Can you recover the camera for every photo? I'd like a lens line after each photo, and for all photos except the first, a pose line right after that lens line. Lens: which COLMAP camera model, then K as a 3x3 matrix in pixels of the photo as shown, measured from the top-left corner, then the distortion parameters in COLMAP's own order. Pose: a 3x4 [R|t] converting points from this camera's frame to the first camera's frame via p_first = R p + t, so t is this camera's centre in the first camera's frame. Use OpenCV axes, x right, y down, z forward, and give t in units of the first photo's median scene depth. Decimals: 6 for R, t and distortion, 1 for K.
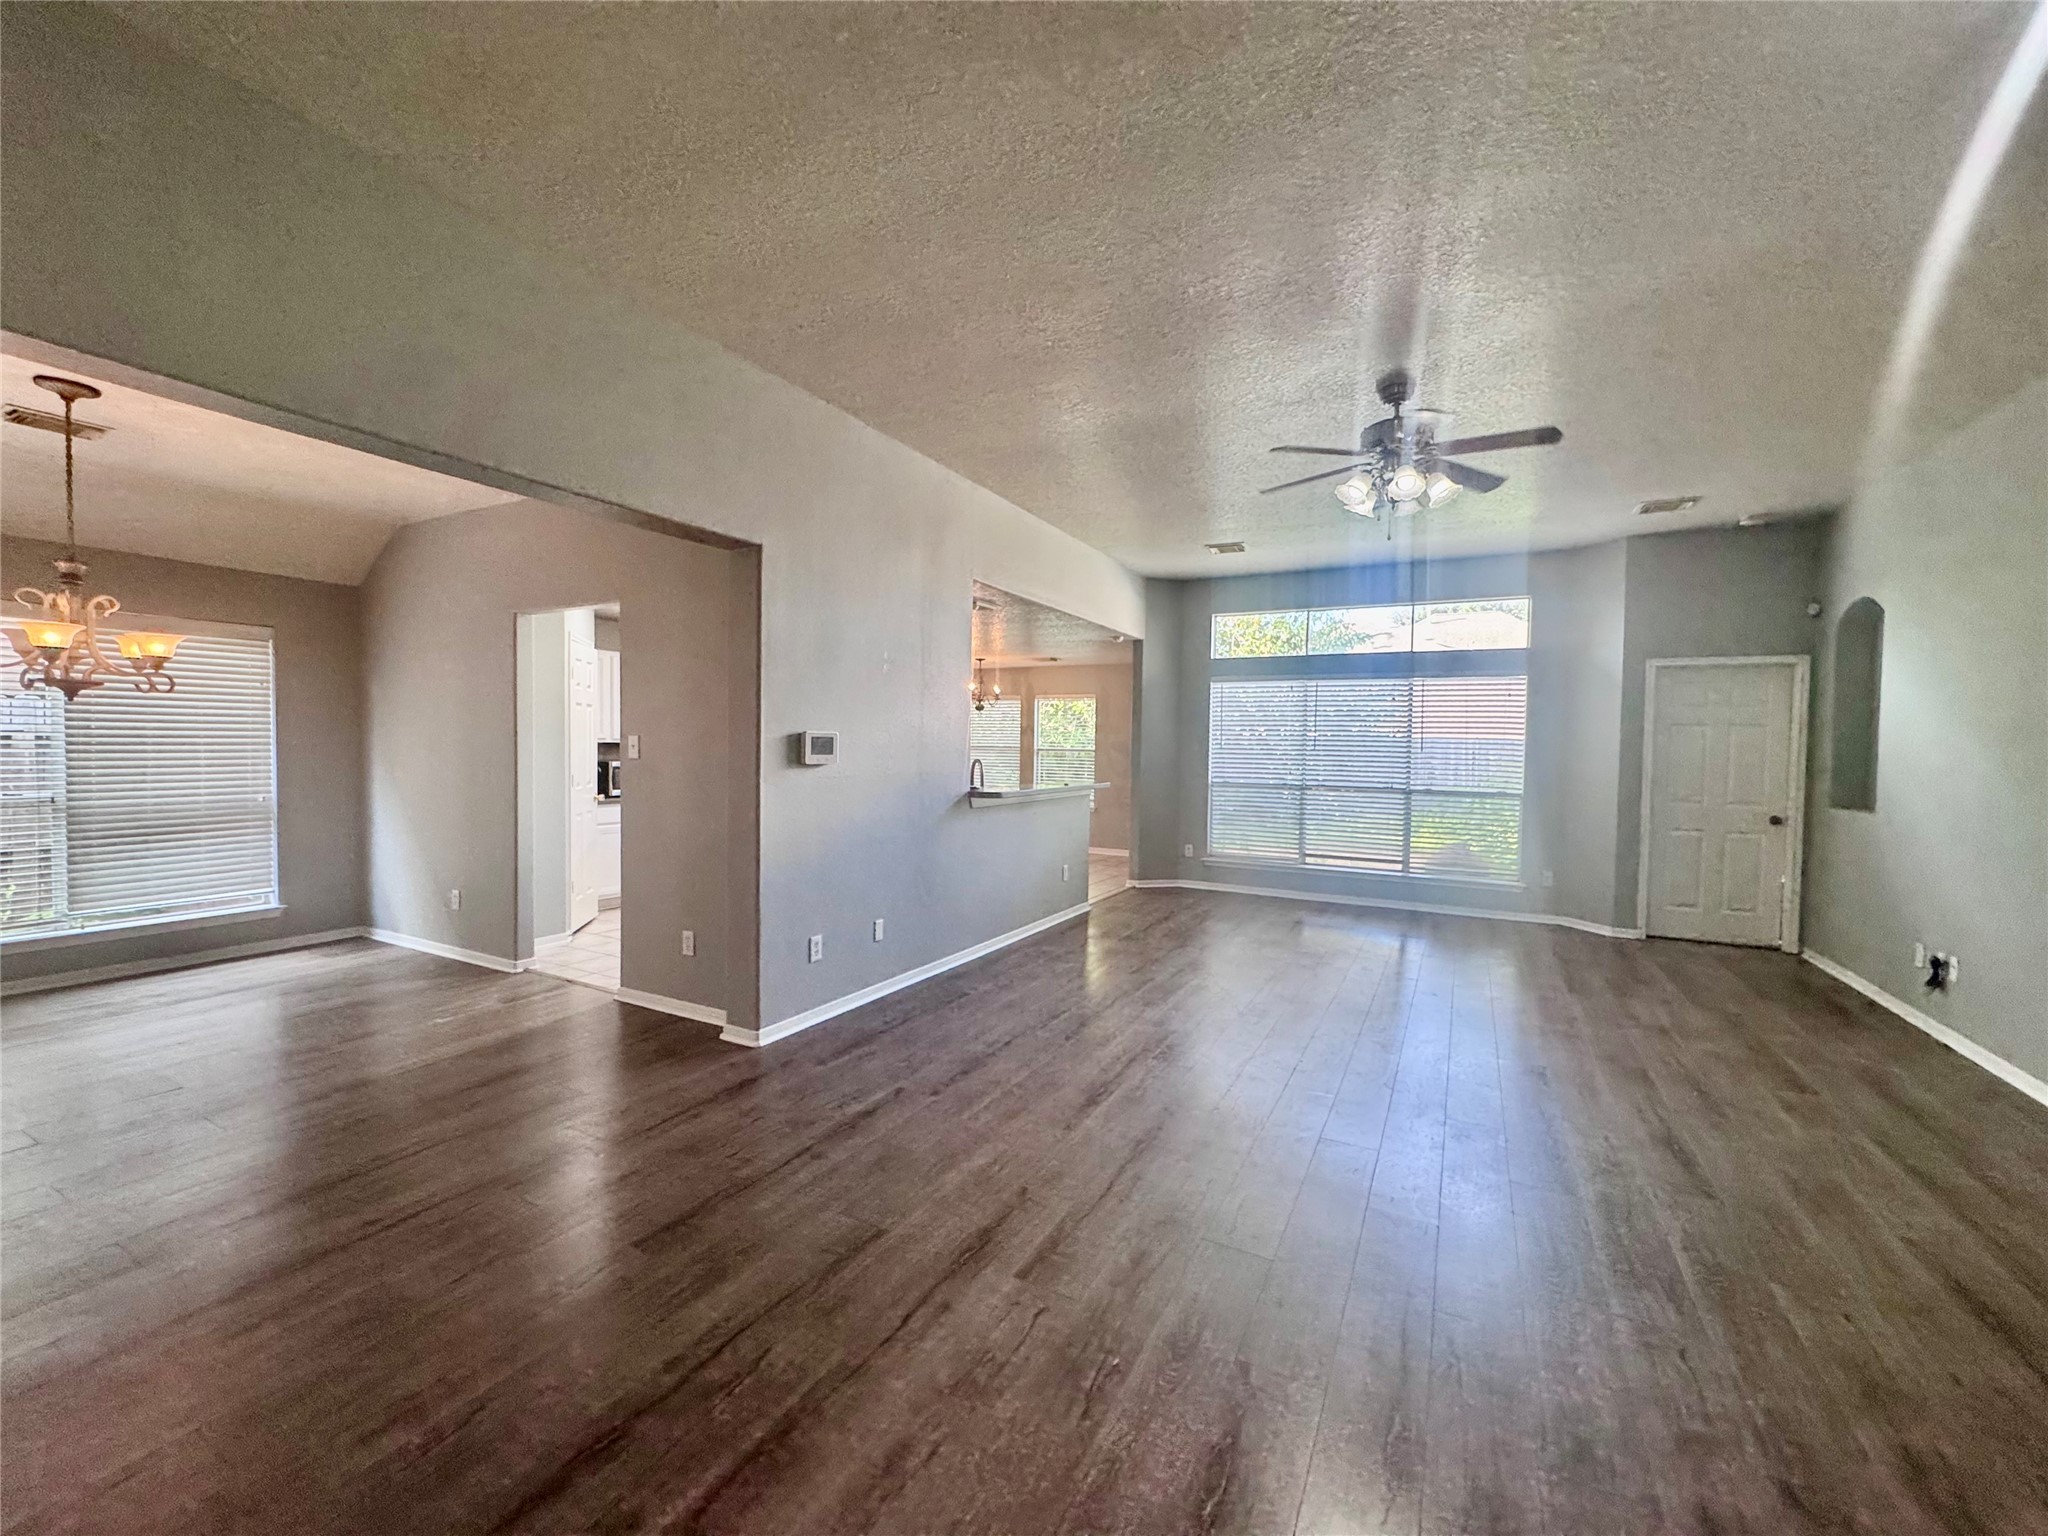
lens RADIAL K [[825.4, 0, 1037.0], [0, 825.4, 764.8], [0, 0, 1]] dist [0.000132, 0.000378]
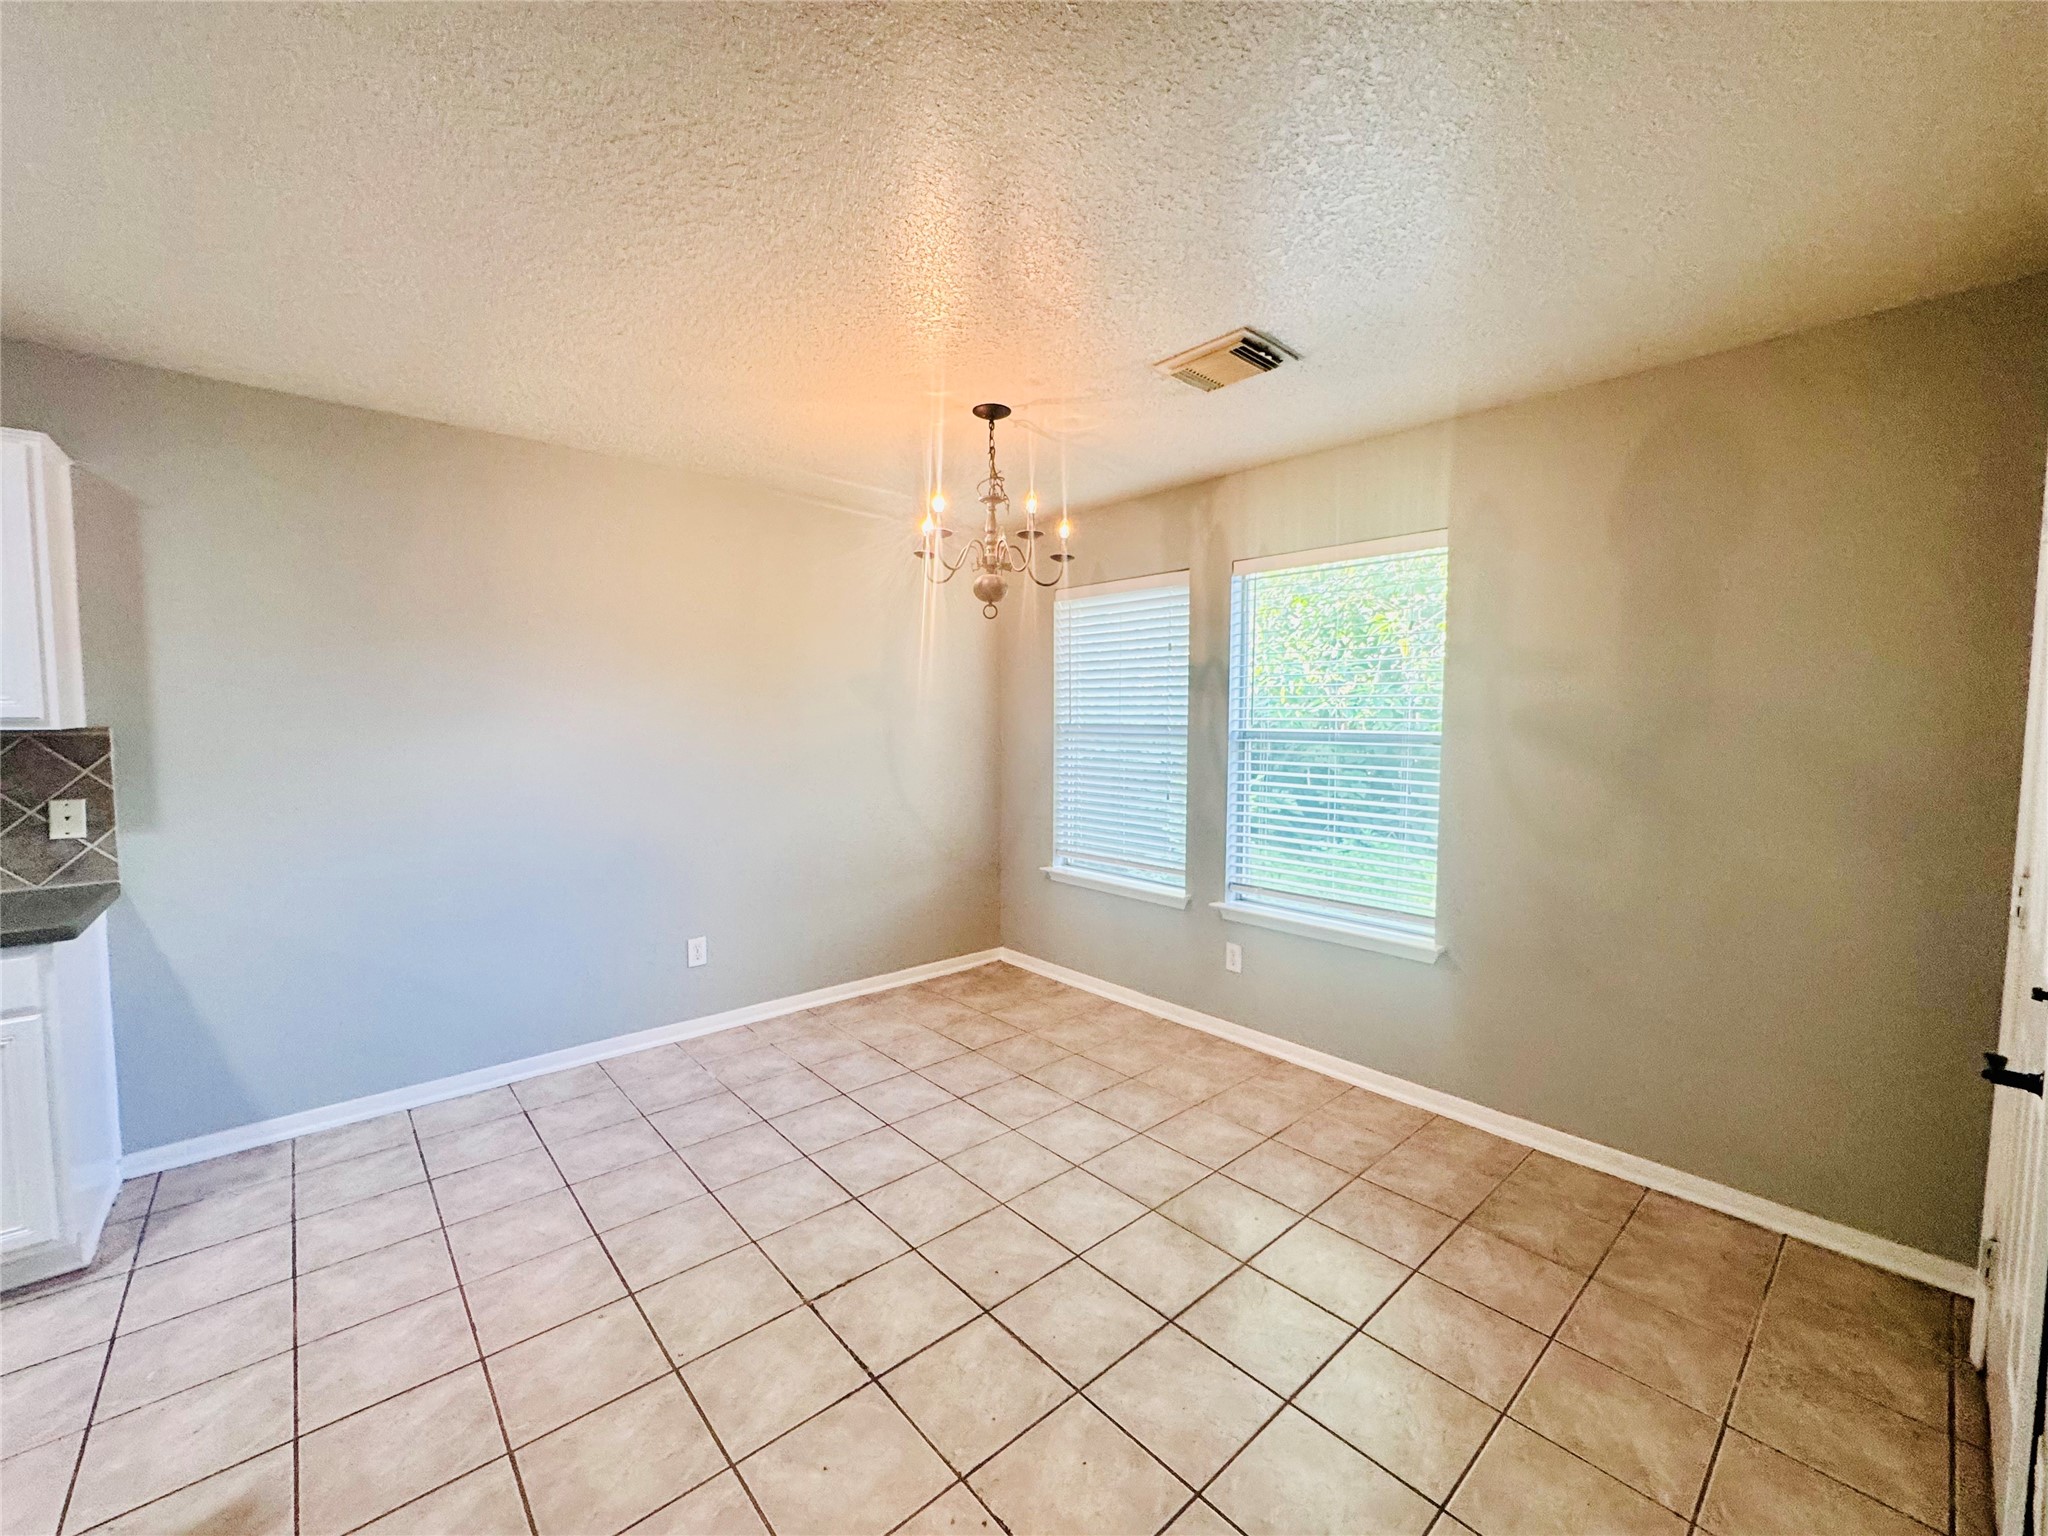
lens RADIAL K [[825.4, 0, 1025.4], [0, 825.4, 768.3], [0, 0, 1]] dist [0.000132, 0.000378]
pose [[0.937277, -0.001597, -0.348583, 0.034066], [0.011928, 0.999551, 0.027492, -0.015216], [0.348382, -0.029926, 0.936875, 0.664314]]
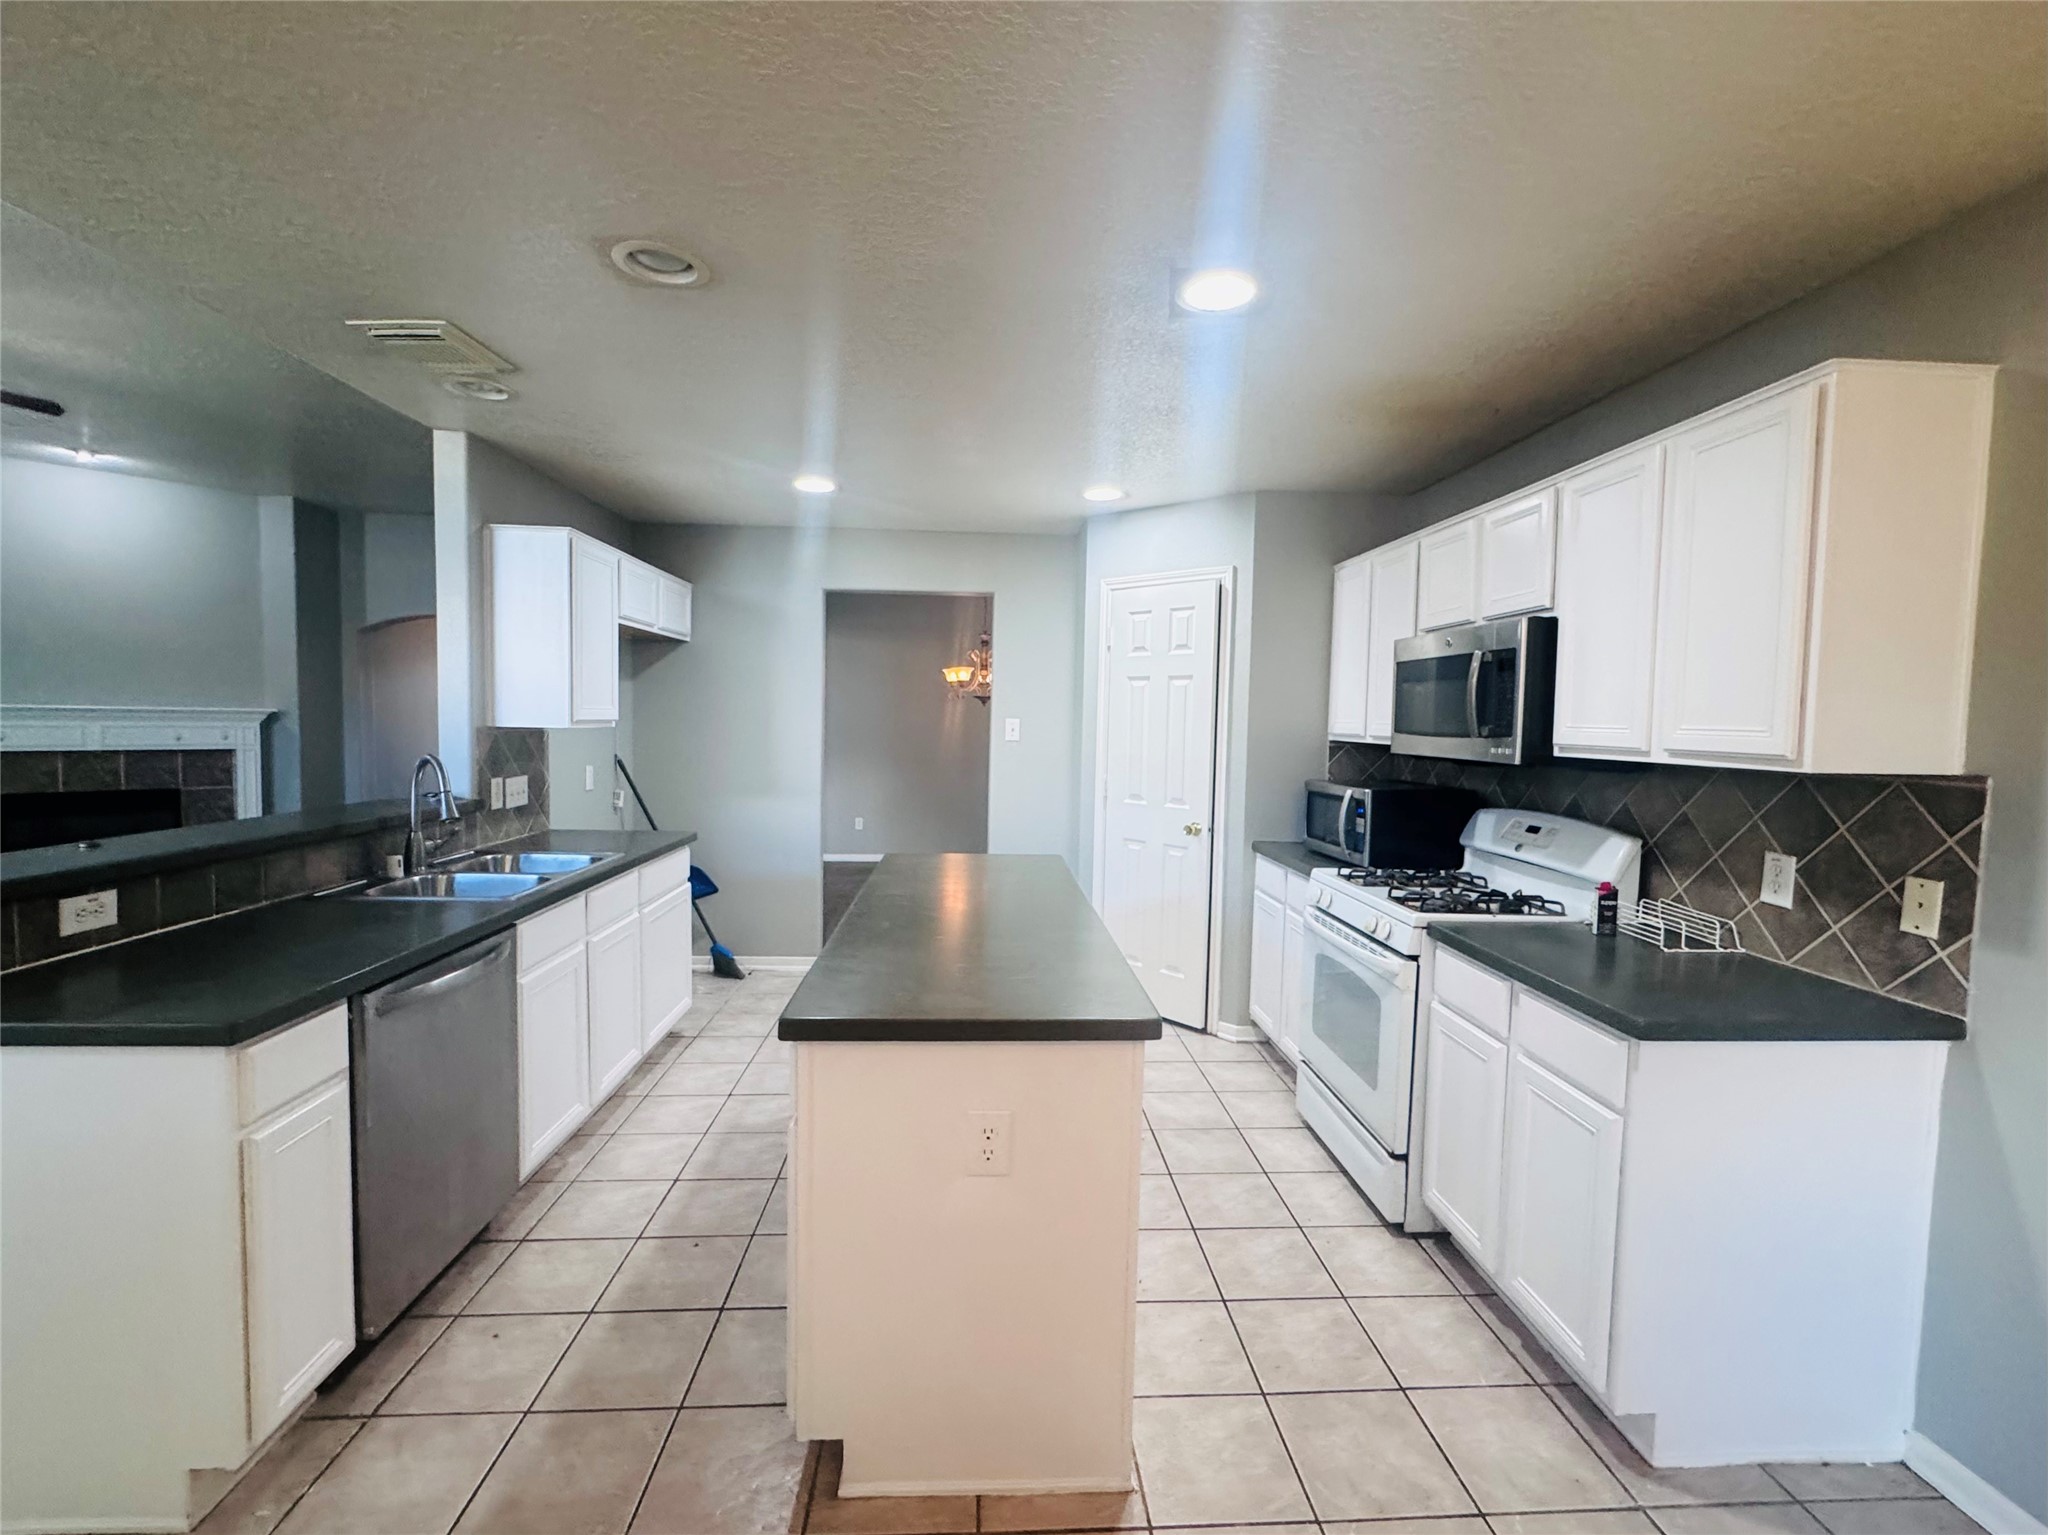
lens RADIAL K [[825.4, 0, 1027.3], [0, 825.4, 770.6], [0, 0, 1]] dist [0.000132, 0.000378]
pose [[-0.850775, -0.008860, -0.525455, -0.062906], [-0.055492, 0.995783, 0.073058, -0.025265], [0.522592, 0.091315, -0.847679, 0.819384]]
